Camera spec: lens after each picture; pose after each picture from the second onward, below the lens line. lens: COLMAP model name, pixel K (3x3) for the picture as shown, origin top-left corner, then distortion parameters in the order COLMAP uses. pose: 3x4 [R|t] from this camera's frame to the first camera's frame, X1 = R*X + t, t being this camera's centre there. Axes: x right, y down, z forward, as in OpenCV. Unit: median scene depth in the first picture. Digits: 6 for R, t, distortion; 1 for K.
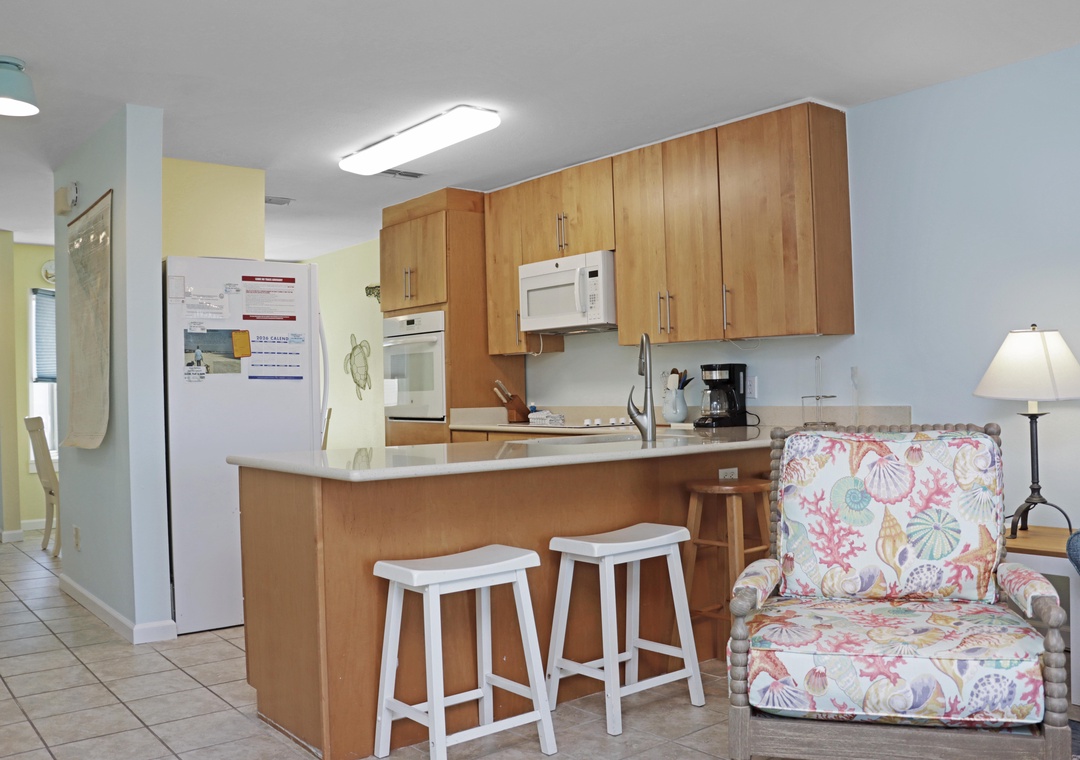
lens RADIAL K [[953.4, 0, 562.5], [0, 953.4, 362.8], [0, 0, 1]] dist [-0.180924, 0.161626]
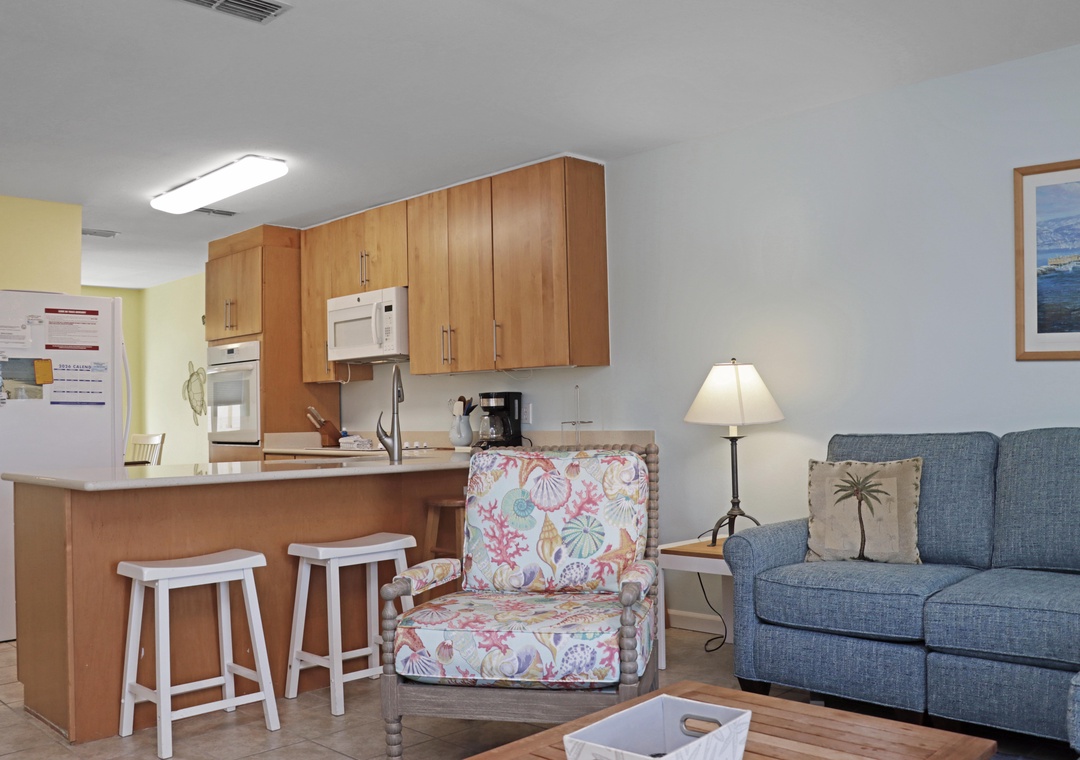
lens RADIAL K [[953.4, 0, 549.9], [0, 953.4, 375.2], [0, 0, 1]] dist [-0.180924, 0.161626]
pose [[0.993681, 0.005072, 0.112124, 0.207162], [-0.003291, 0.999866, -0.016065, -0.001942], [-0.112190, 0.015595, 0.993564, -0.192681]]
